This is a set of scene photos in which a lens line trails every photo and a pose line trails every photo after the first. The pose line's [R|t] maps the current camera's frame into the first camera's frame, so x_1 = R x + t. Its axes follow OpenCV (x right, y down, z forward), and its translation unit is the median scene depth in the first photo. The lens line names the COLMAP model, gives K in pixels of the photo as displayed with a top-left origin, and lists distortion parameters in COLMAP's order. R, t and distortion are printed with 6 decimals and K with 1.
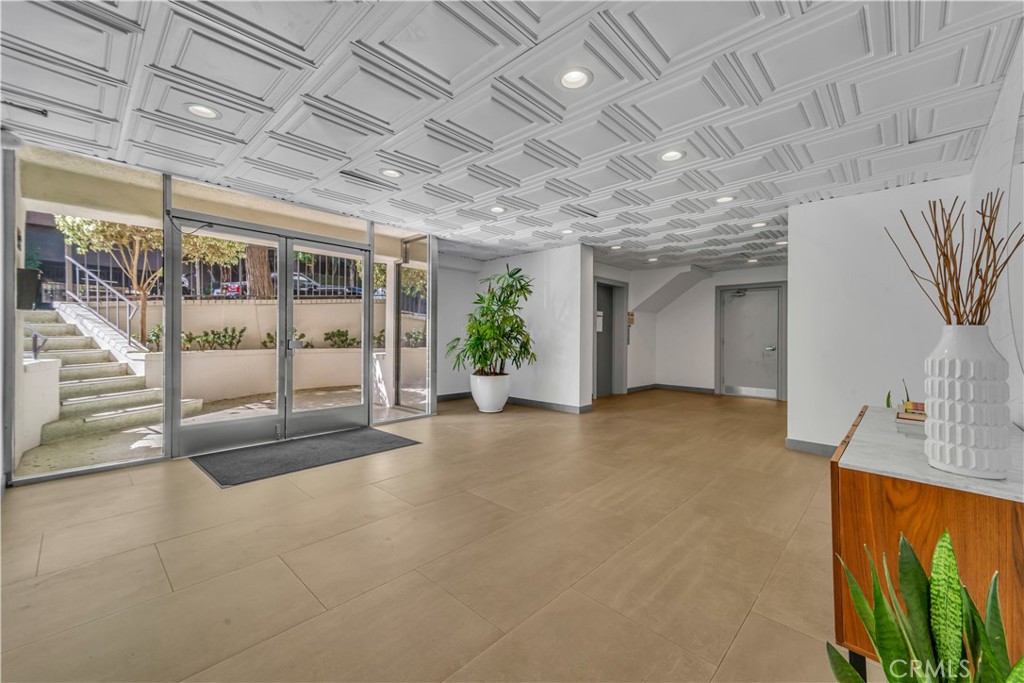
lens RADIAL K [[434.4, 0, 512.0], [0, 434.4, 341.5], [0, 0, 1]] dist [0.009793, -0.000098]
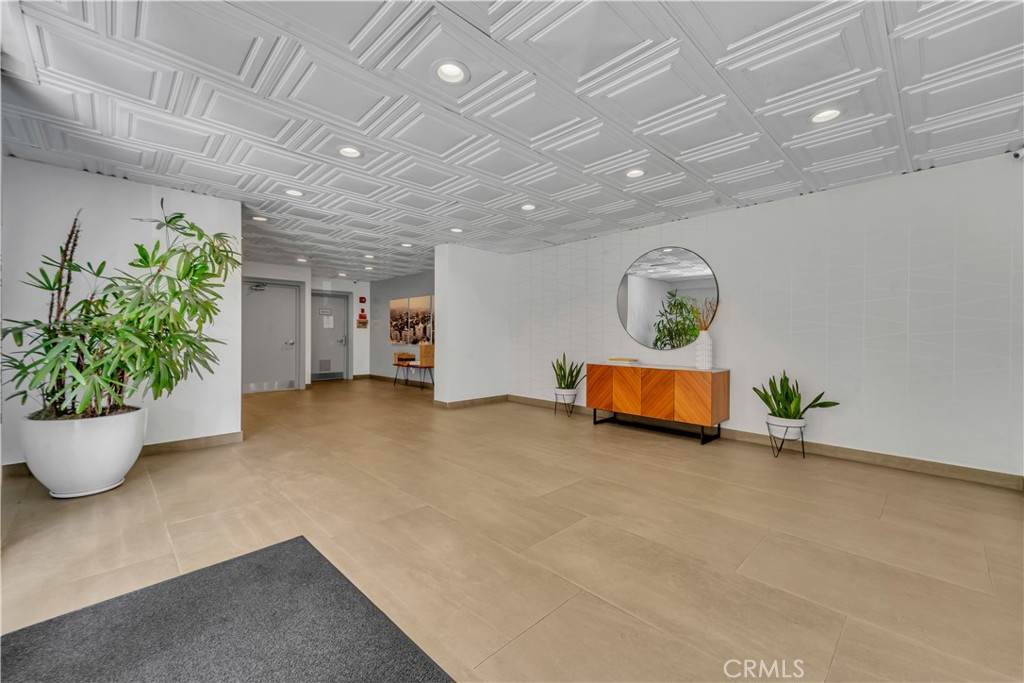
lens RADIAL K [[411.8, 0, 523.6], [0, 411.8, 340.5], [0, 0, 1]] dist [0.009446, -0.000400]
pose [[-0.002054, -0.022871, 0.999736, -1.000374], [0.010655, 0.999681, 0.022891, -0.016100], [-0.999941, 0.010700, -0.001810, 1.039106]]
